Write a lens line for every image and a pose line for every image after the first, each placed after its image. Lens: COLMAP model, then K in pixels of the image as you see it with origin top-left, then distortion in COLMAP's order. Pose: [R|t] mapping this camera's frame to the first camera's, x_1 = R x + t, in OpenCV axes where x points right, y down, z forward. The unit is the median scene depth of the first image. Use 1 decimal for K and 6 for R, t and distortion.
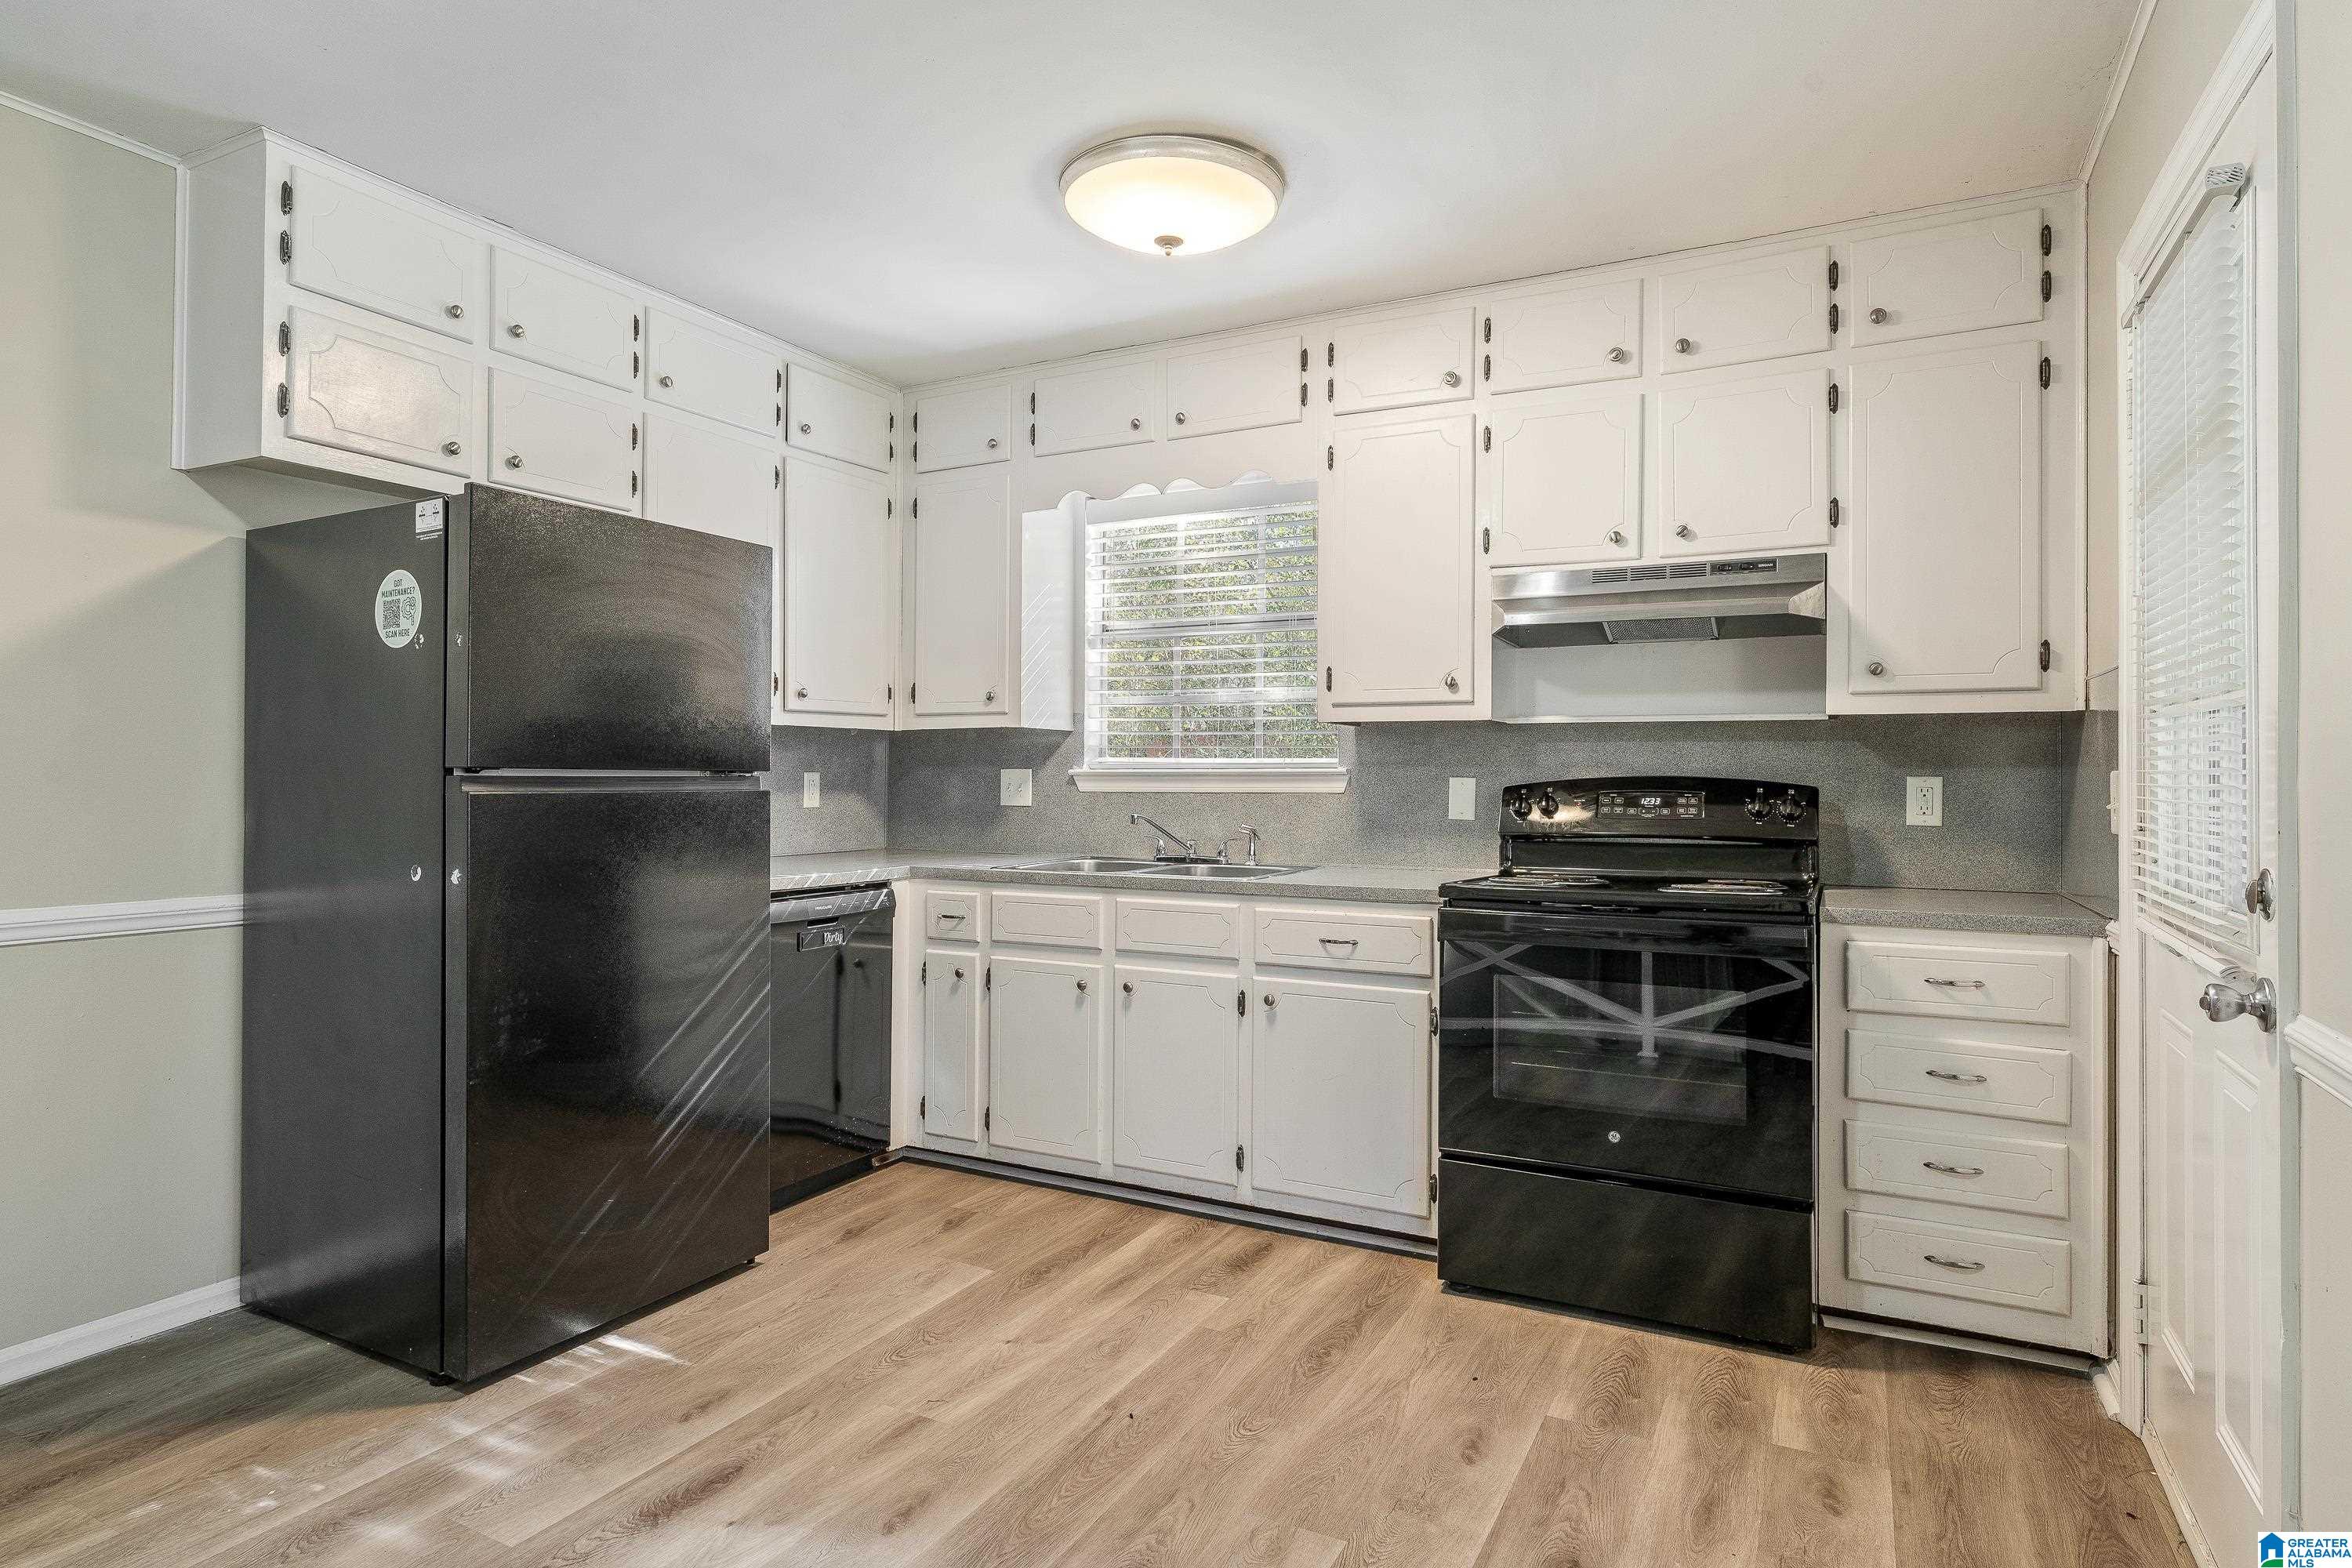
lens RADIAL K [[1330.1, 0, 1177.7], [0, 1330.1, 778.2], [0, 0, 1]] dist [-0.009315, 0.003711]
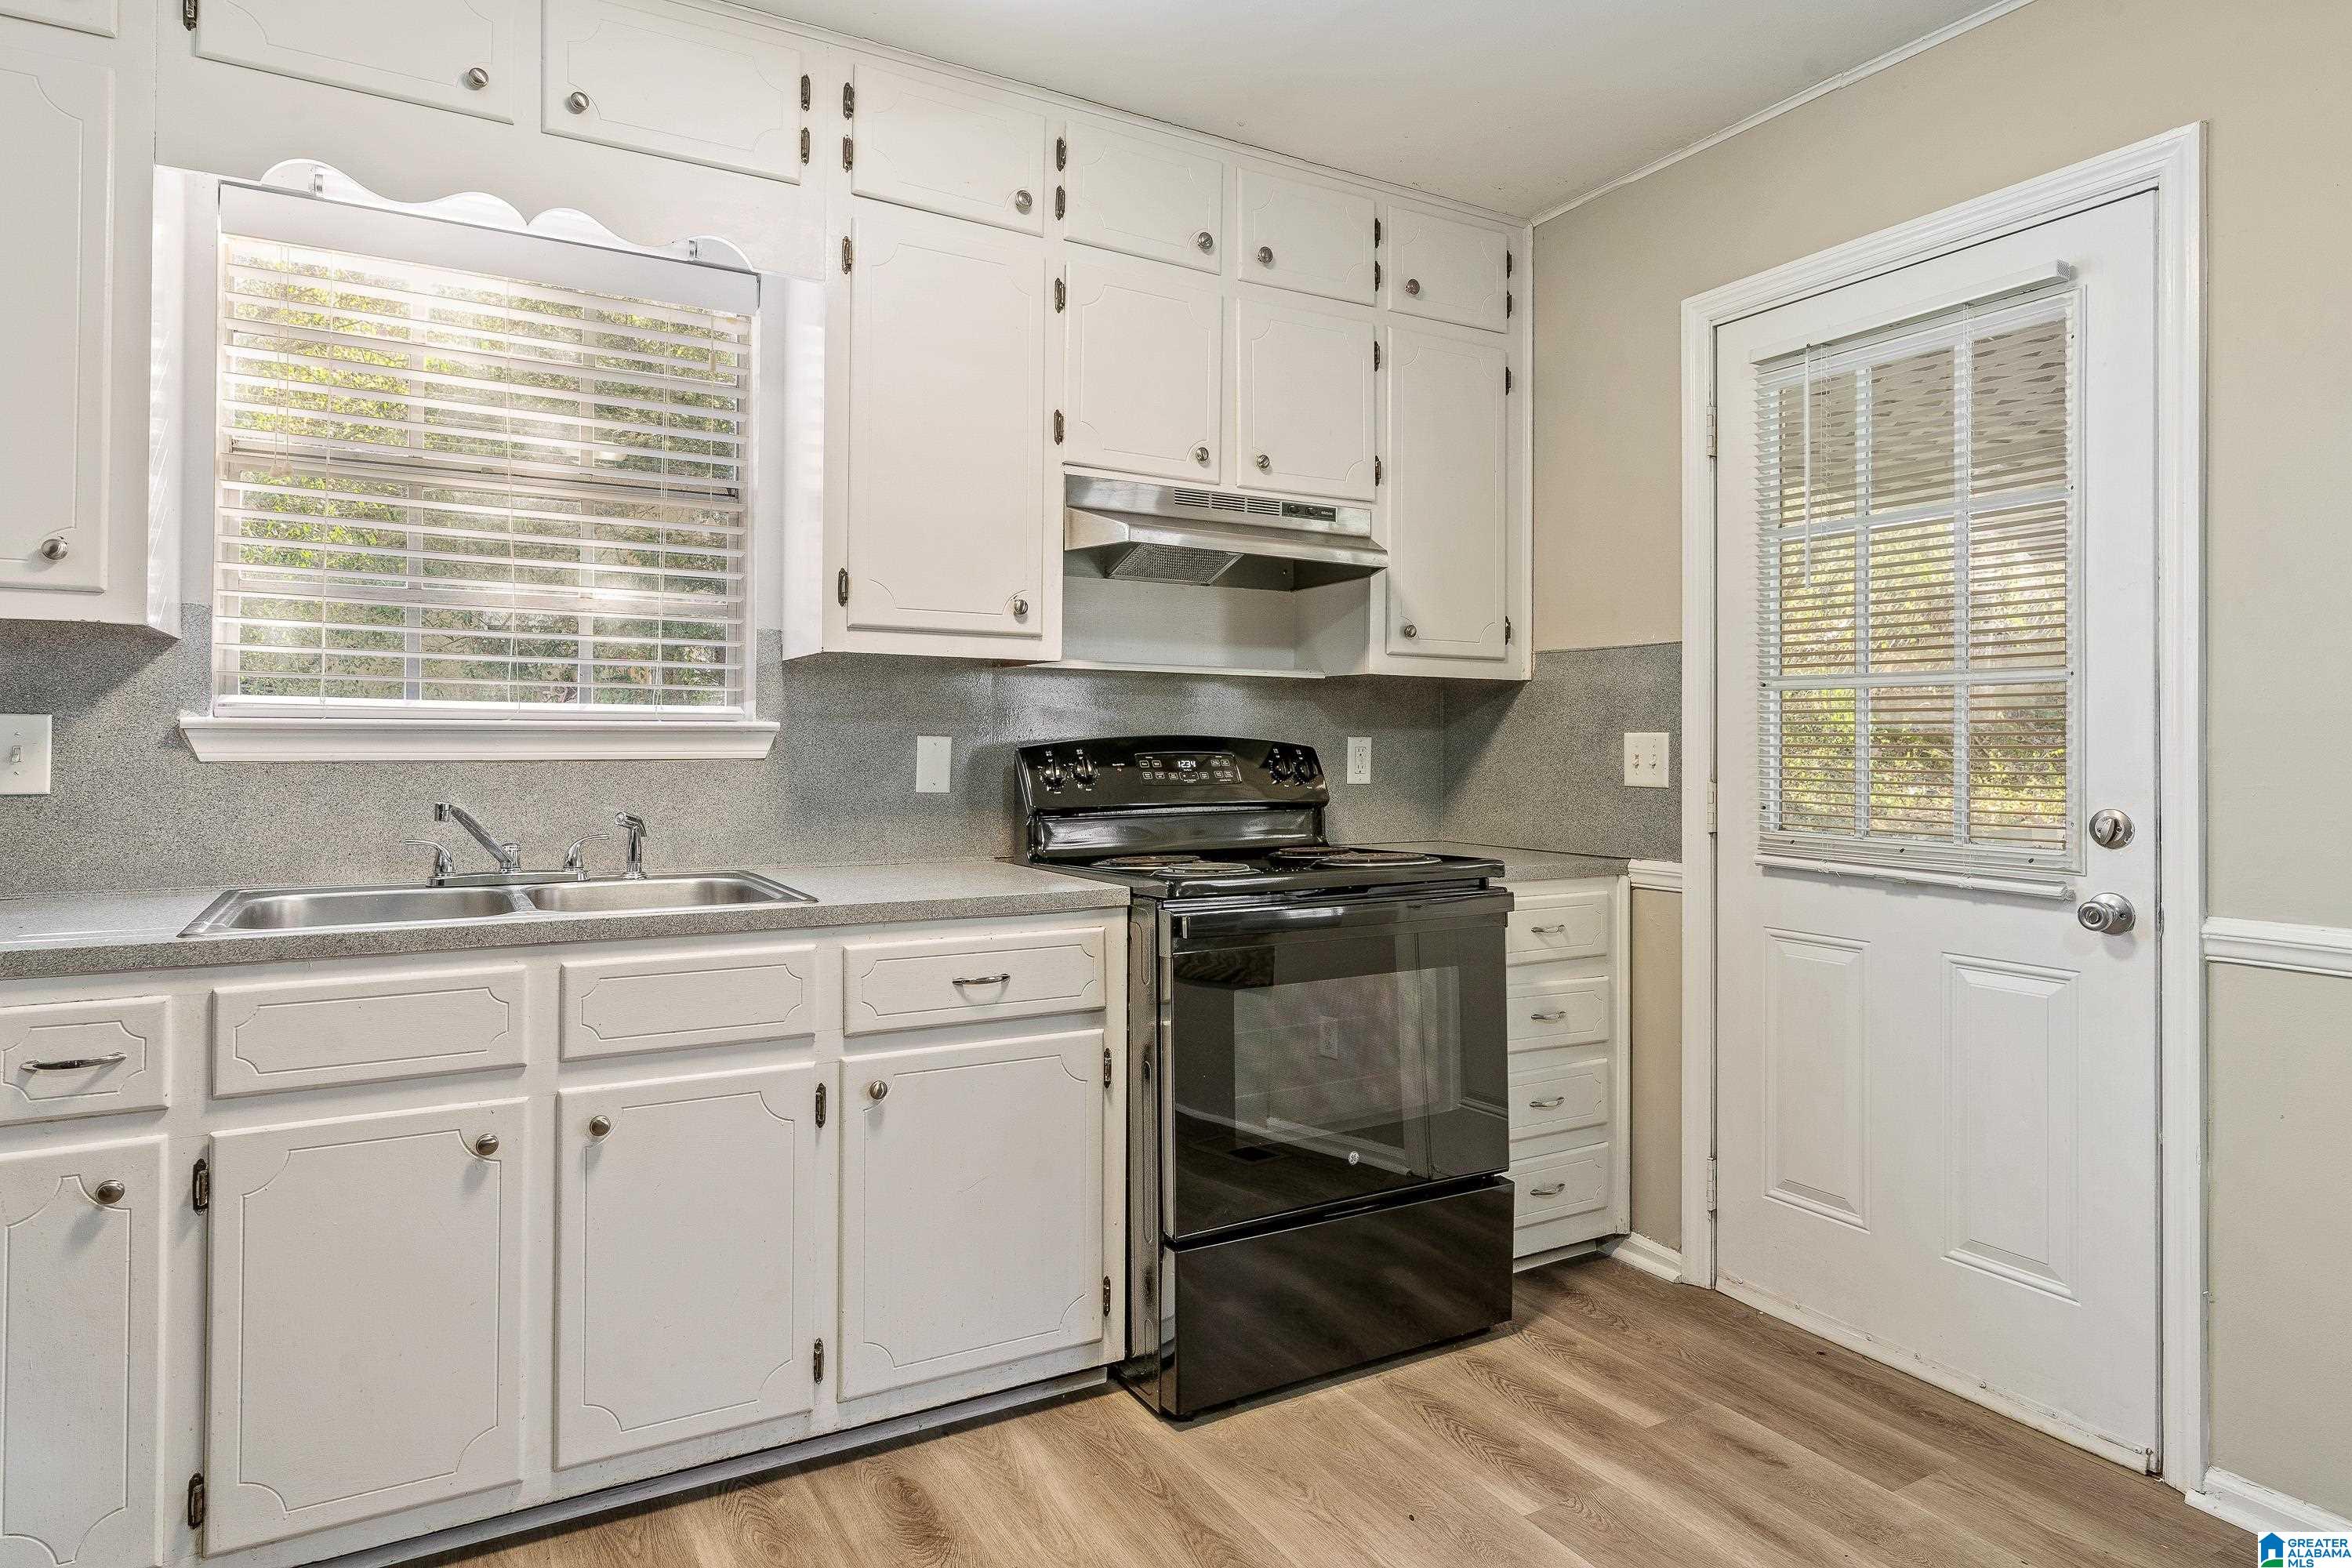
lens RADIAL K [[1330.1, 0, 1192.0], [0, 1330.1, 732.4], [0, 0, 1]] dist [-0.009315, 0.003711]
pose [[0.526400, 0.005457, 0.850220, -0.382236], [-0.003609, 0.999985, -0.004184, 0.000161], [-0.850230, -0.000867, 0.526411, 0.537175]]
